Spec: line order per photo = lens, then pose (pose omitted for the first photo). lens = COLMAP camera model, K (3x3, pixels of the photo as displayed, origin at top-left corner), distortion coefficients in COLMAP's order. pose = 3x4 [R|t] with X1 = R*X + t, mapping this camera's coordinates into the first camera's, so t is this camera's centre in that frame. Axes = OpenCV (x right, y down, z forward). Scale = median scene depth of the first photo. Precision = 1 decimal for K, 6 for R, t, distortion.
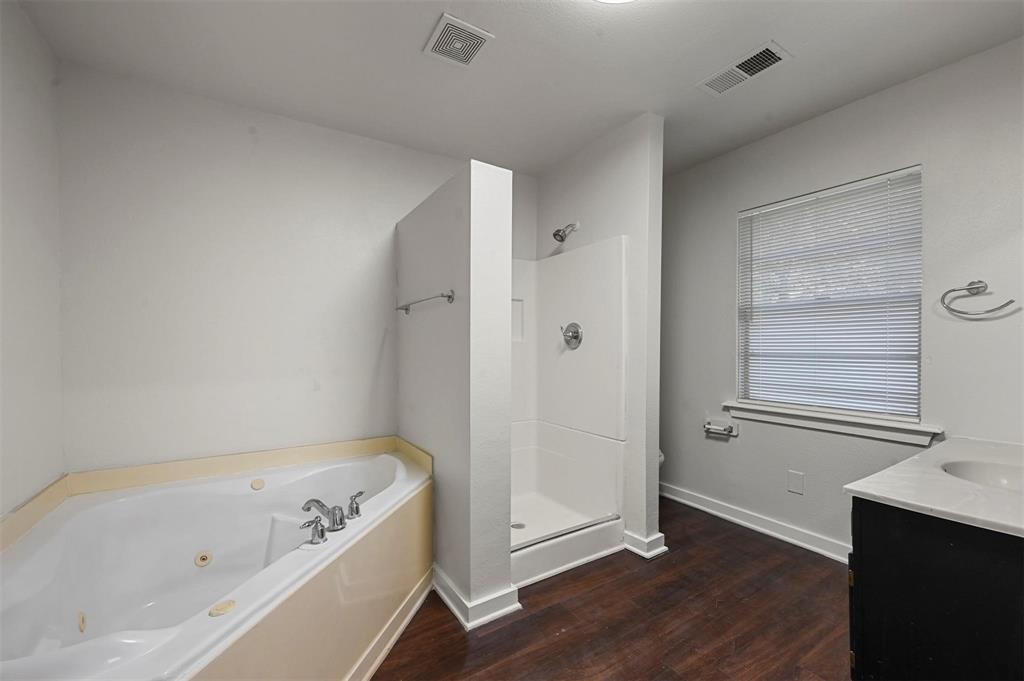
lens RADIAL K [[408.3, 0, 511.0], [0, 408.3, 344.0], [0, 0, 1]] dist [0.003636, 0.001066]
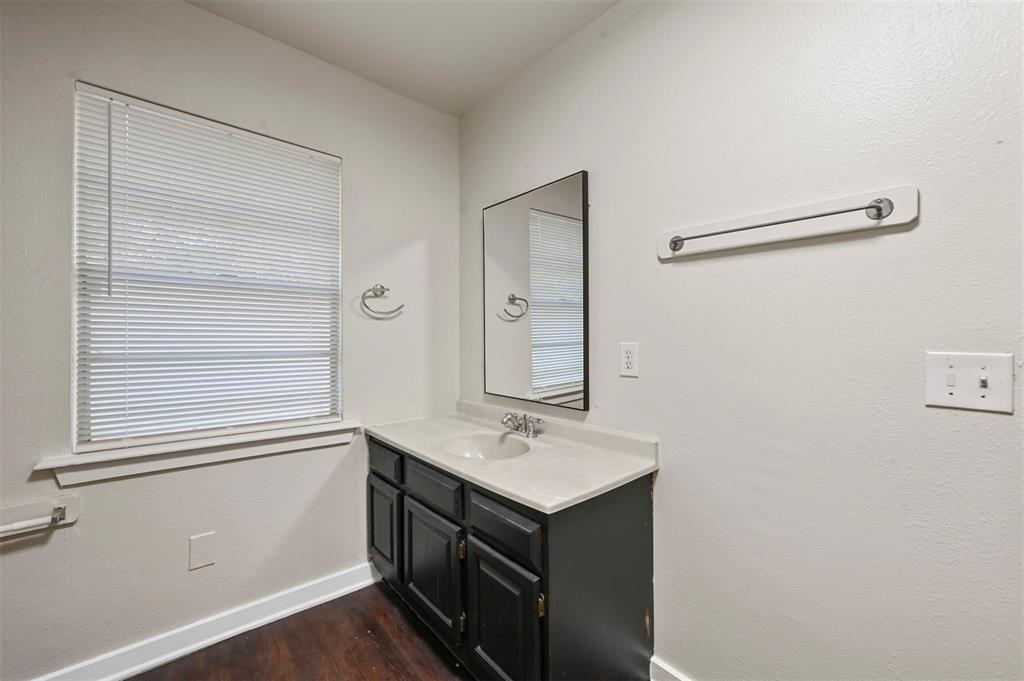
lens RADIAL K [[408.3, 0, 511.9], [0, 408.3, 339.0], [0, 0, 1]] dist [0.003636, 0.001066]
pose [[-0.142861, 0.010138, 0.989691, -0.023073], [-0.002956, 0.999939, -0.010670, 0.005021], [-0.989738, -0.004449, -0.142823, 0.551410]]
